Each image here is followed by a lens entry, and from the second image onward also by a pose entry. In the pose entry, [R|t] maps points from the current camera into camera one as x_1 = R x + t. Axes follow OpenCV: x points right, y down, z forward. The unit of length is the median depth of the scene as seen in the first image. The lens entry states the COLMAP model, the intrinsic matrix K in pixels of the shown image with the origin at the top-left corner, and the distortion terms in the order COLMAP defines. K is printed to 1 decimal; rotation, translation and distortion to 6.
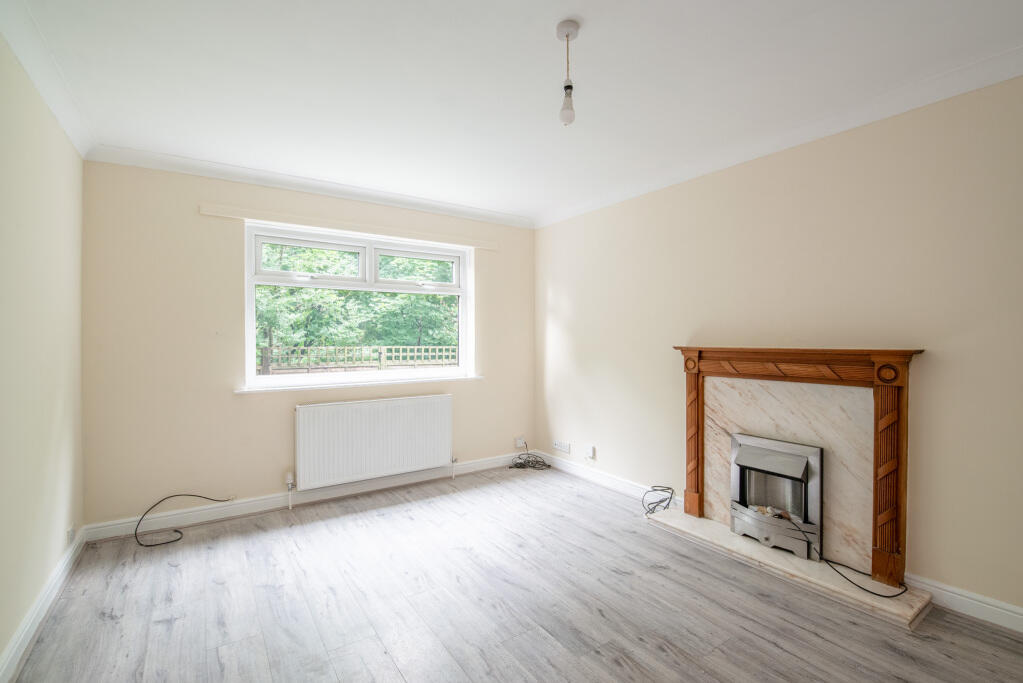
lens RADIAL K [[464.7, 0, 514.8], [0, 464.7, 346.1], [0, 0, 1]] dist [-0.001443, -0.000783]
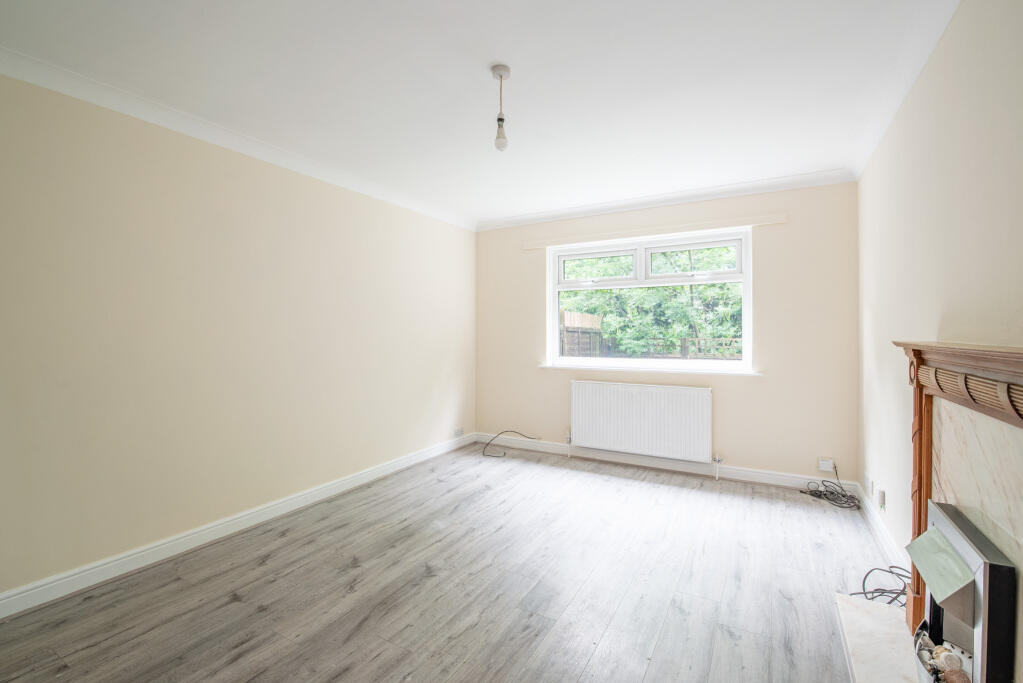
lens RADIAL K [[455.6, 0, 511.5], [0, 455.6, 341.5], [0, 0, 1]] dist [-0.001908, -0.000771]
pose [[0.442359, 0.021584, -0.896578, 0.684559], [-0.017715, 0.999726, 0.015327, 0.000695], [0.896663, 0.009103, 0.442620, 0.301296]]
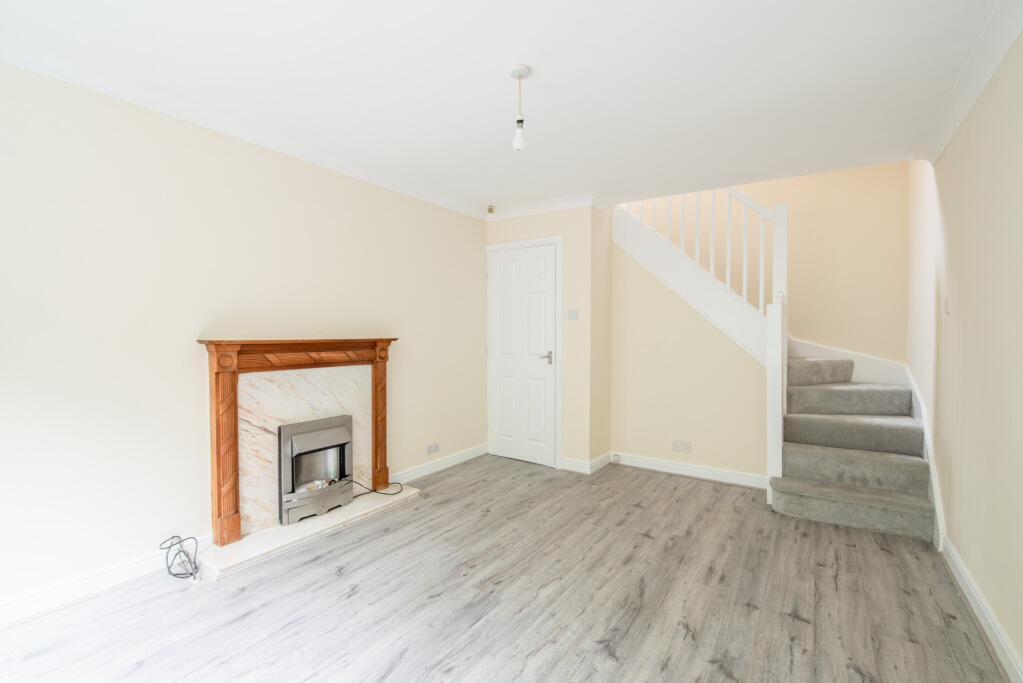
lens RADIAL K [[464.7, 0, 514.8], [0, 464.7, 346.1], [0, 0, 1]] dist [-0.001443, -0.000783]
pose [[-0.376255, -0.027177, 0.926117, -0.583813], [0.013221, 0.999310, 0.034696, -0.009586], [-0.926422, 0.025299, -0.375636, 0.859925]]
